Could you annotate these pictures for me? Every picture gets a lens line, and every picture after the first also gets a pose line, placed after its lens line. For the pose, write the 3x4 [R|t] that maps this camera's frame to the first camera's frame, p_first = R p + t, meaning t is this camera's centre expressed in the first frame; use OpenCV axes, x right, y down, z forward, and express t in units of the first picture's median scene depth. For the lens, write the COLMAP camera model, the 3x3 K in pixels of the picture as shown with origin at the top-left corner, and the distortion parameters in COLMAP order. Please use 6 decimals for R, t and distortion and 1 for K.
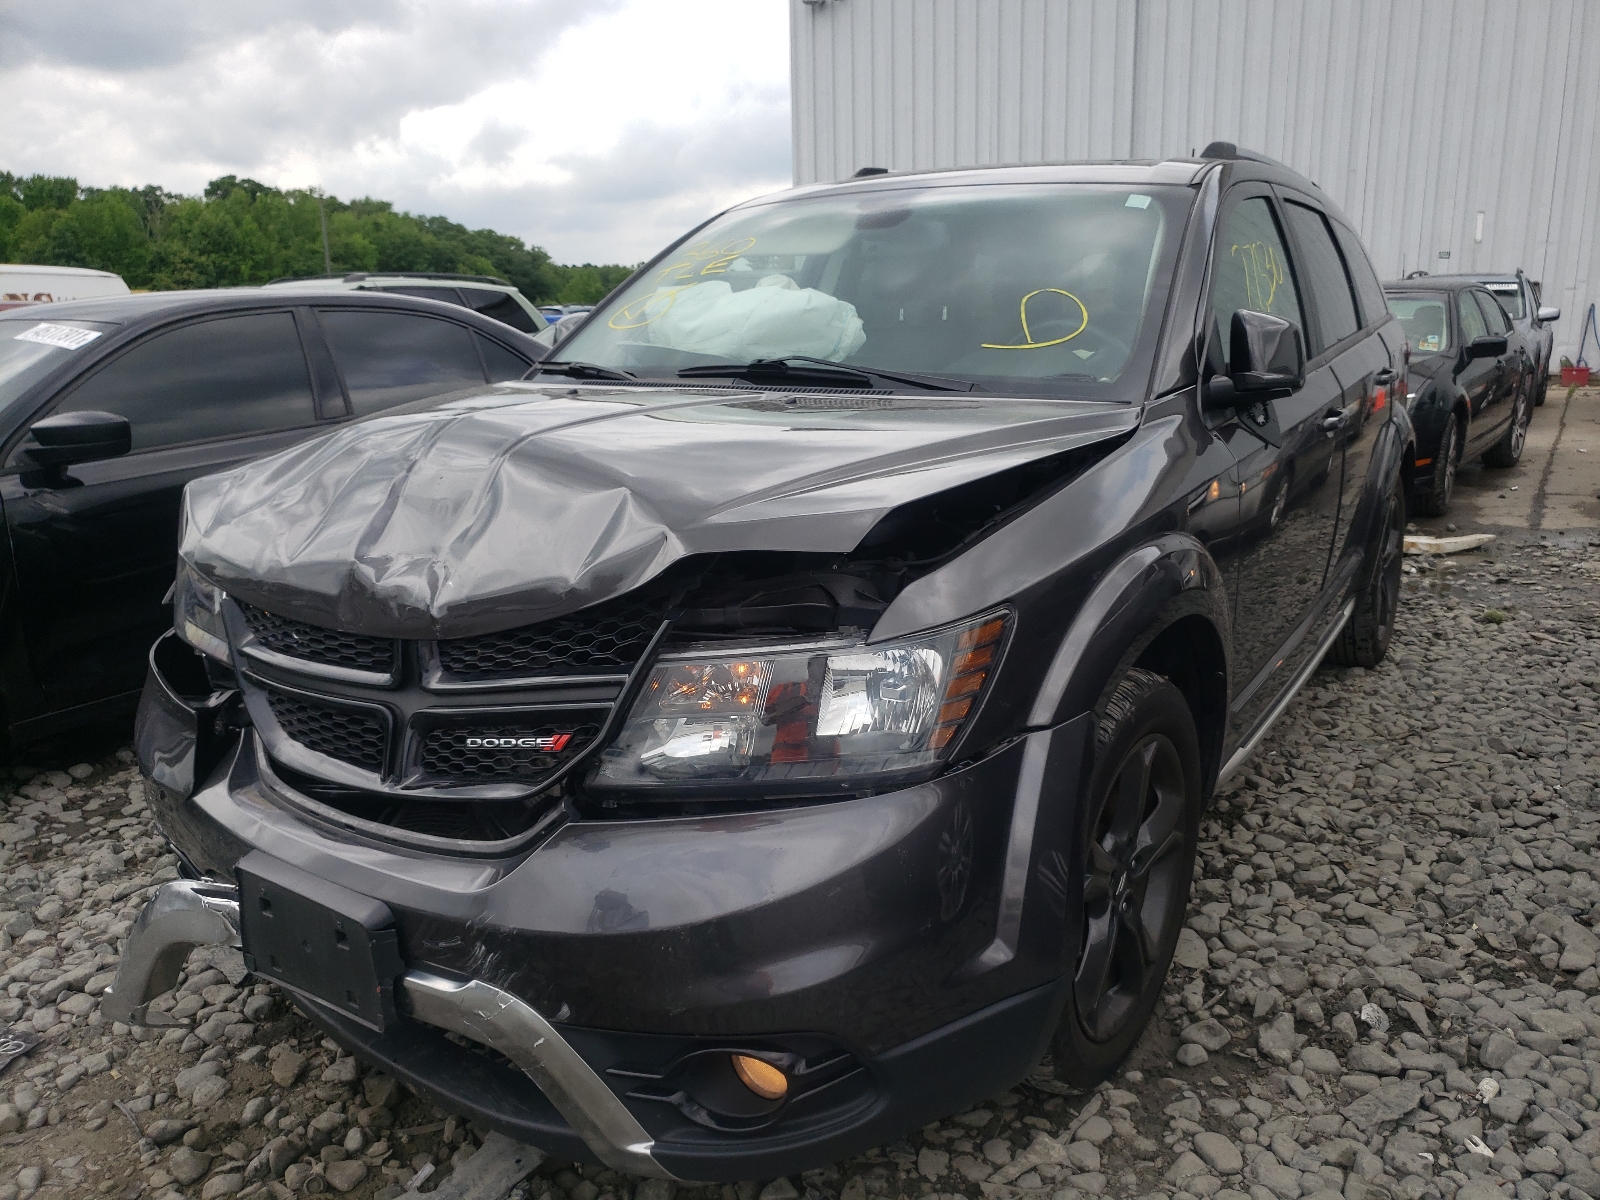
lens RADIAL K [[1267.5, 0, 800.0], [0, 1267.5, 600.0], [0, 0, 1]] dist [0.032349, -0.031376]
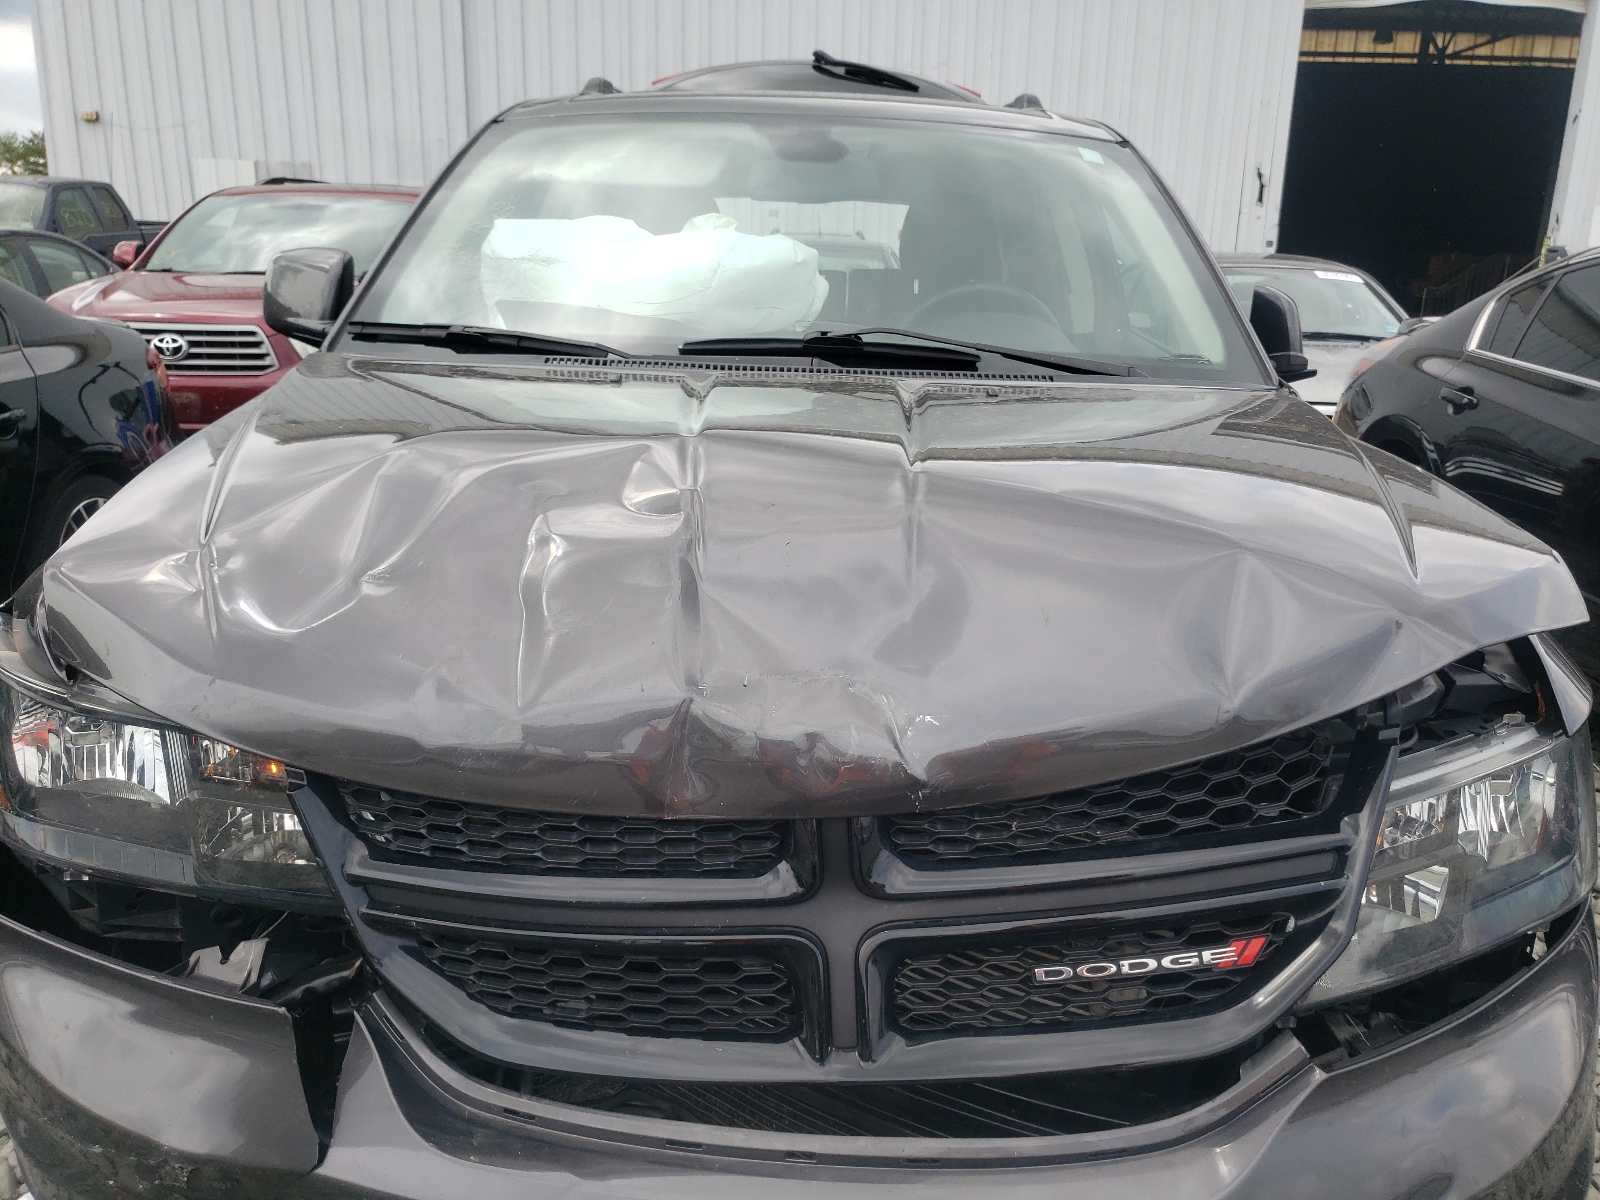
lens RADIAL K [[1280.1, 0, 800.0], [0, 1280.1, 600.0], [0, 0, 1]] dist [0.001451, 0.008253]
pose [[0.856740, -0.095174, 0.506892, -0.611828], [0.075455, 0.995381, 0.059360, -0.107159], [-0.510200, -0.012609, 0.859964, 0.486844]]
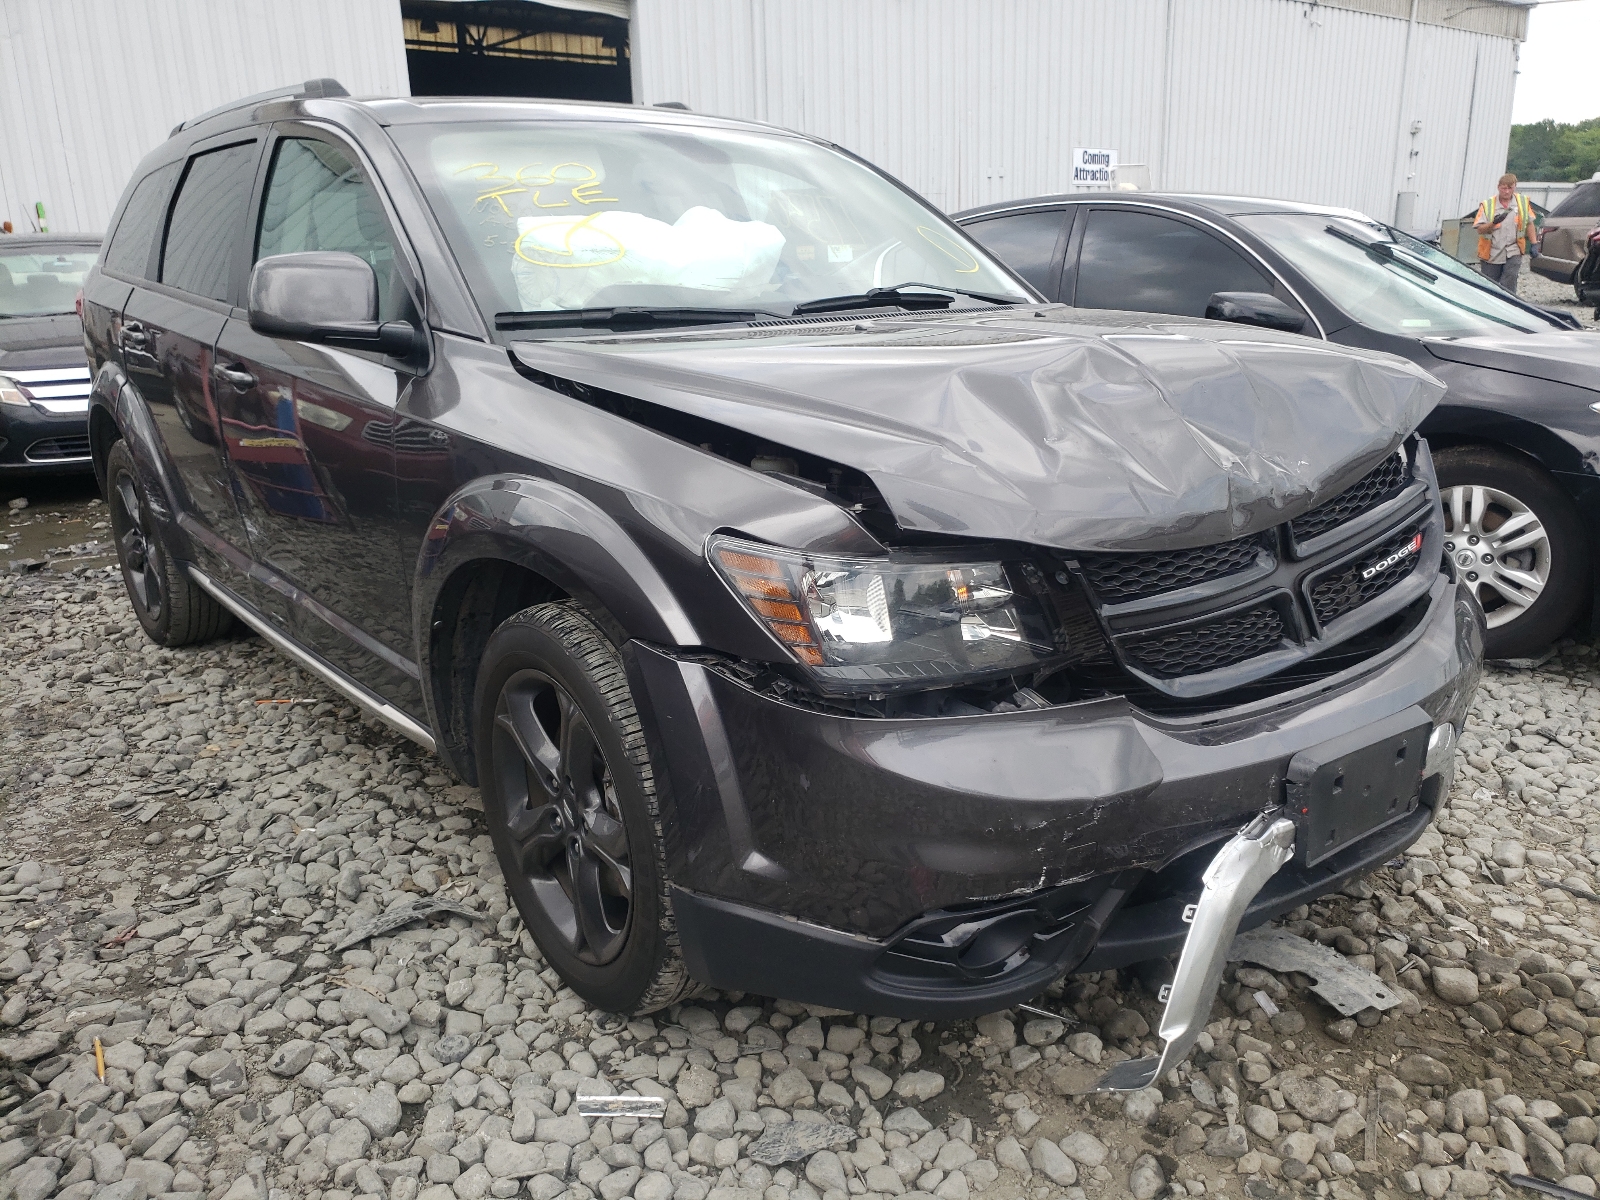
lens RADIAL K [[1267.5, 0, 800.0], [0, 1267.5, 600.0], [0, 0, 1]] dist [0.032349, -0.031376]
pose [[0.324670, -0.249753, 0.912257, -1.476032], [0.230220, 0.956366, 0.179894, -0.202236], [-0.917381, 0.151614, 0.368002, 0.976180]]
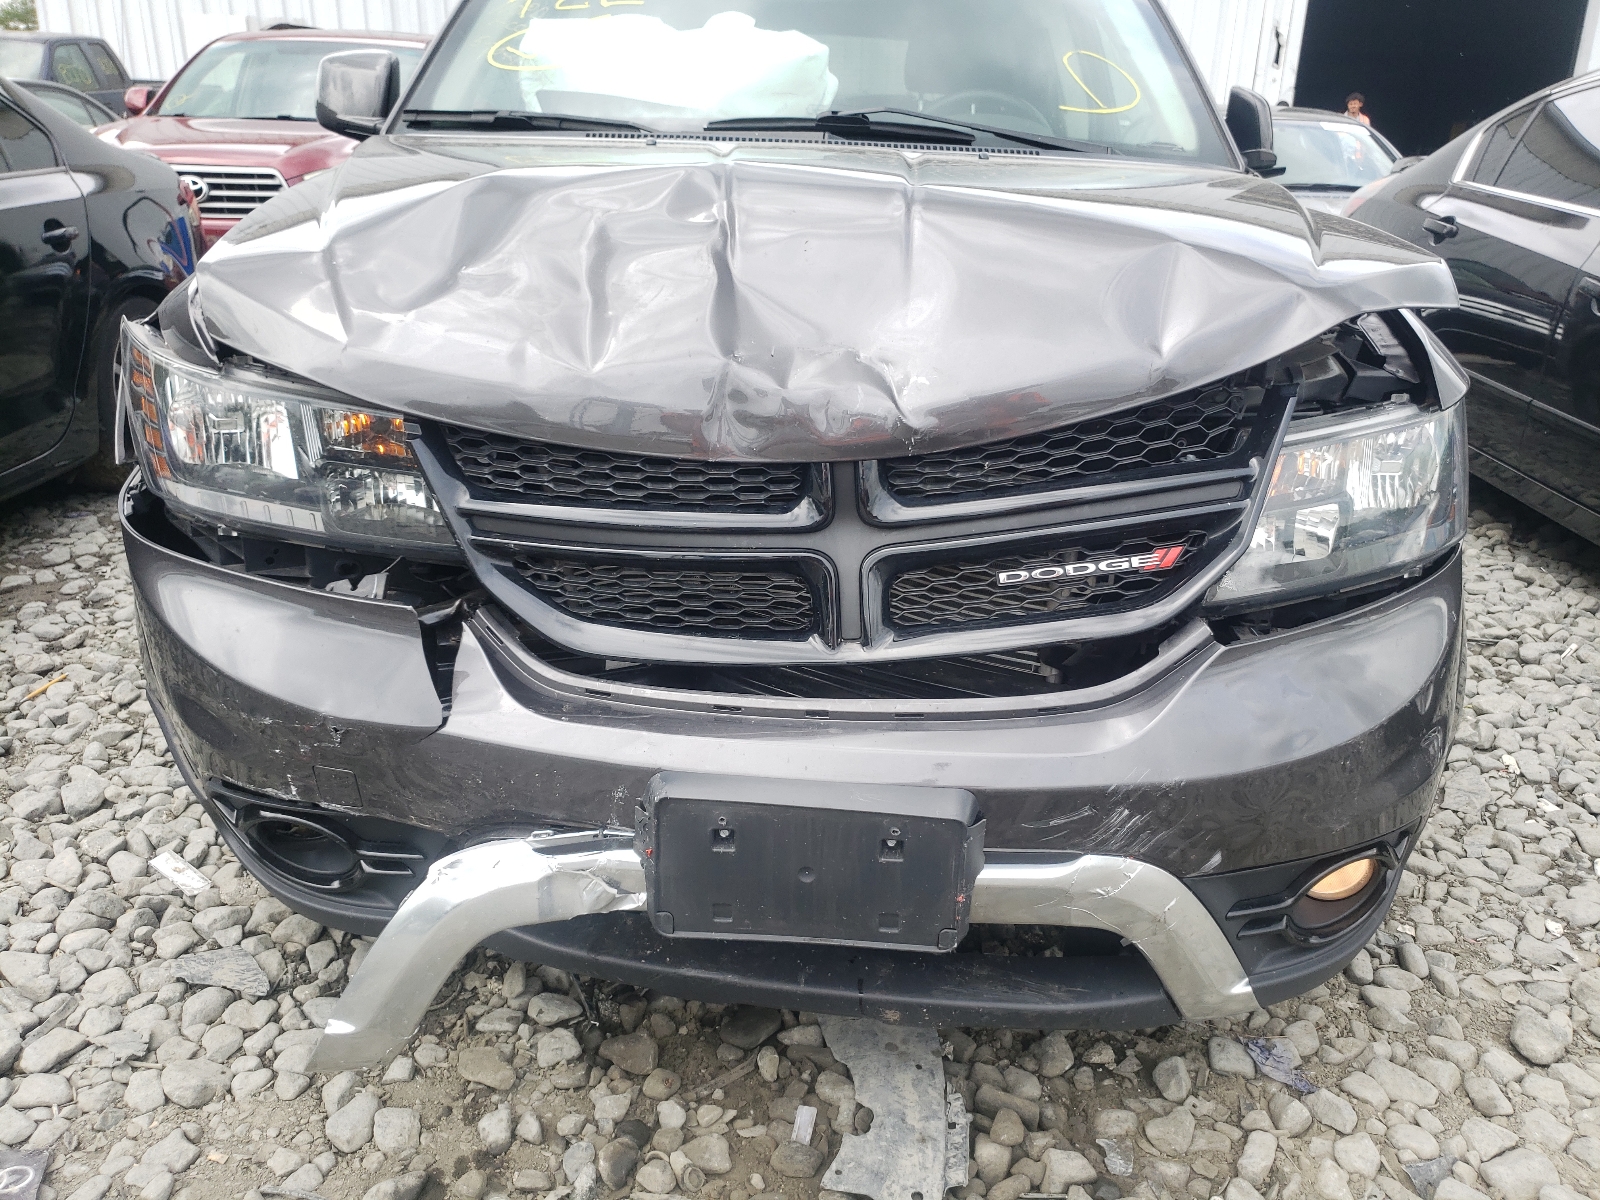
lens RADIAL K [[1267.5, 0, 800.0], [0, 1267.5, 600.0], [0, 0, 1]] dist [0.032349, -0.031376]
pose [[0.858281, -0.141110, 0.493397, -0.706217], [0.074364, 0.985503, 0.152492, -0.004223], [-0.507763, -0.094191, 0.856332, 0.358674]]
